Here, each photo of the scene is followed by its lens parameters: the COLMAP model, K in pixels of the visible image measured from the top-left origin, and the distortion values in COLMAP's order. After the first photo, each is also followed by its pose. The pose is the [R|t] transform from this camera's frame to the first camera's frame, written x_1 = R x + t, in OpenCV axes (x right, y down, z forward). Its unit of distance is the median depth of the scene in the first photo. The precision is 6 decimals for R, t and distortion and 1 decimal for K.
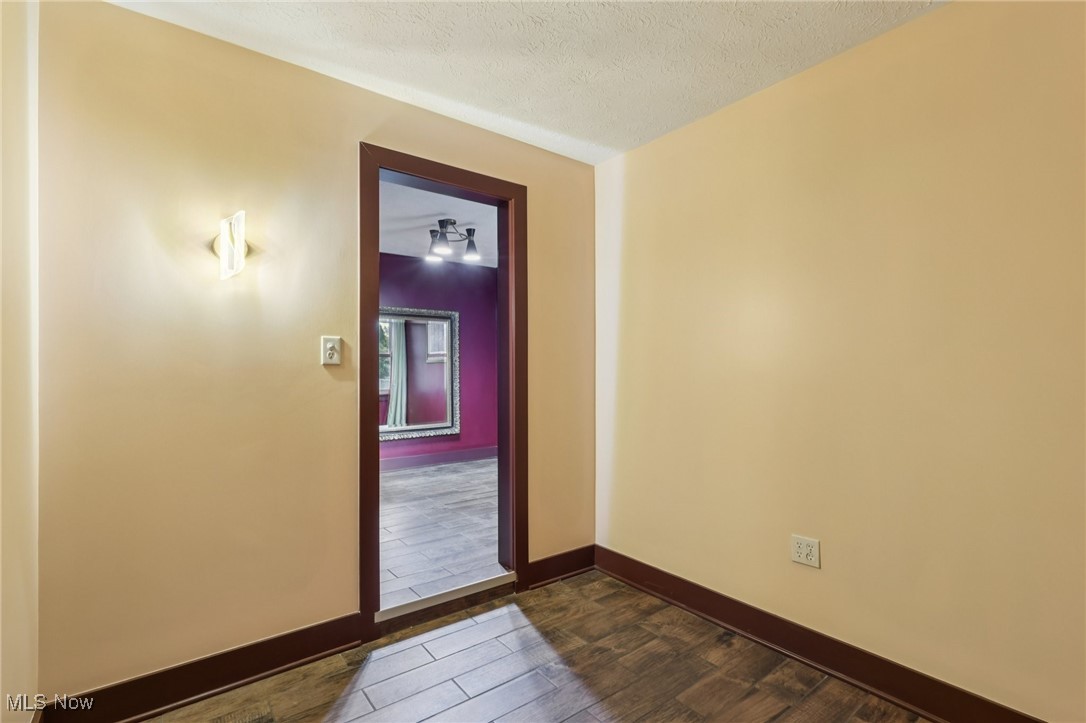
lens RADIAL K [[502.3, 0, 541.3], [0, 502.3, 364.1], [0, 0, 1]] dist [0.000399, -0.000206]
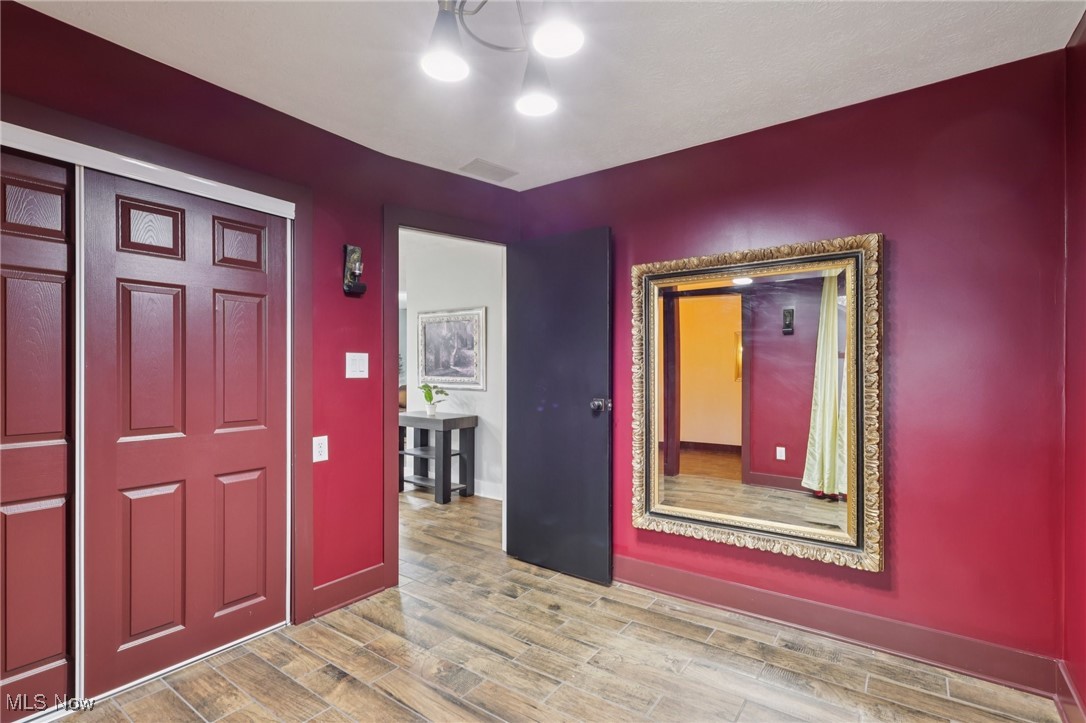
lens RADIAL K [[502.3, 0, 541.3], [0, 502.3, 364.1], [0, 0, 1]] dist [0.000399, -0.000206]
pose [[0.288633, -0.001786, -0.957438, 0.107290], [0.000196, 0.999998, -0.001807, -0.009062], [0.957440, 0.000334, 0.288633, 0.670755]]
